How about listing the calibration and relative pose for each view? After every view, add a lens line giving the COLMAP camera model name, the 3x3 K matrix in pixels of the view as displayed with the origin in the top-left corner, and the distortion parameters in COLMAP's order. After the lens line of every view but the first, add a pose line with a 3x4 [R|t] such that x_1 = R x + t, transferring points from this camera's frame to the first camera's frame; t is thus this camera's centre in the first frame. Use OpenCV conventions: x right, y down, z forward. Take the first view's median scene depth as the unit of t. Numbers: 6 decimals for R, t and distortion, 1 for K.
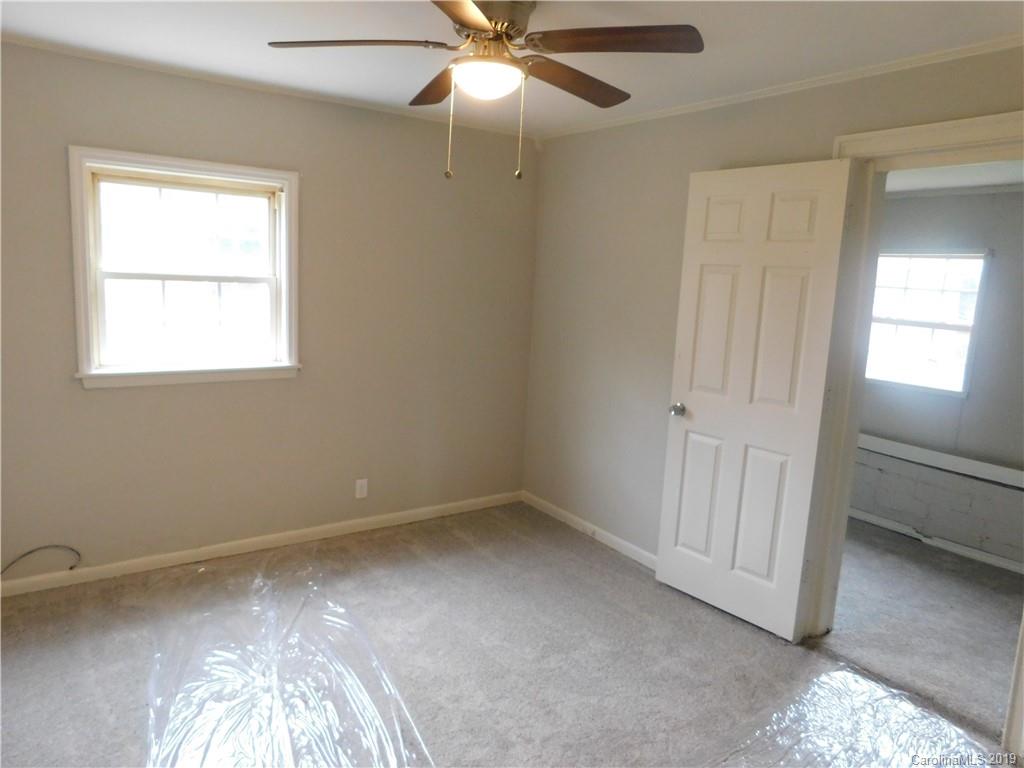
lens RADIAL K [[673.7, 0, 512.0], [0, 673.7, 384.0], [0, 0, 1]] dist [-0.077587, 0.062386]
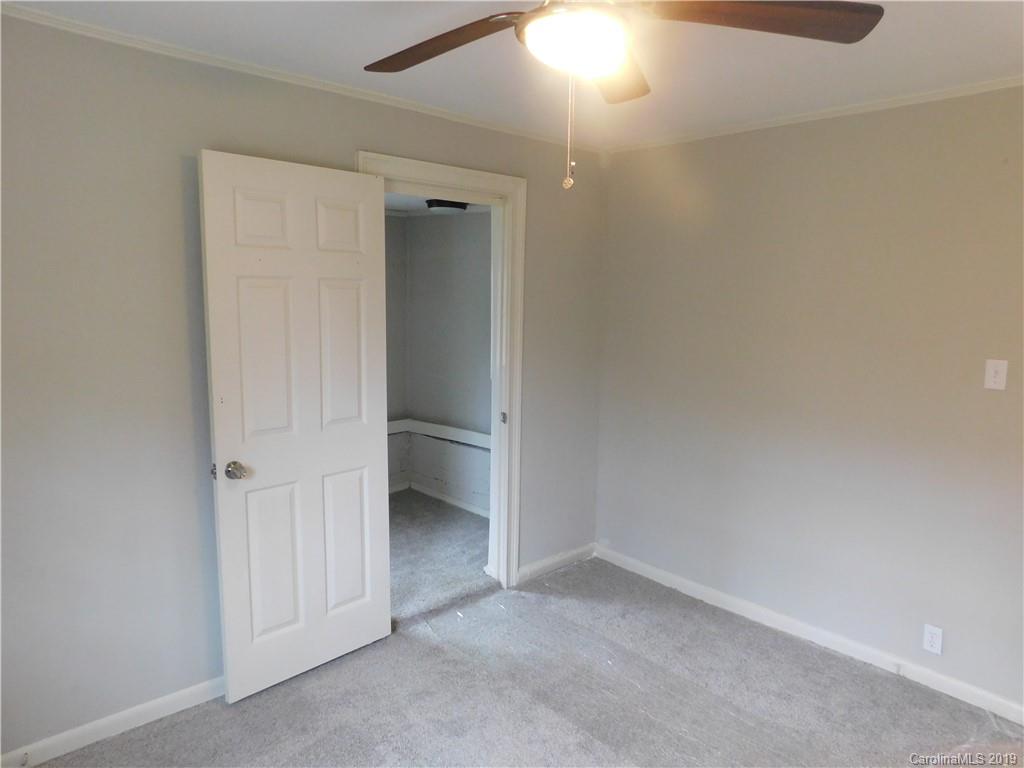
lens RADIAL K [[673.7, 0, 512.0], [0, 673.7, 384.0], [0, 0, 1]] dist [-0.077587, 0.062386]
pose [[-0.139924, -0.178622, 0.973918, -0.541684], [0.135448, 0.970895, 0.197527, -0.172998], [-0.980854, 0.159554, -0.111658, 0.832063]]
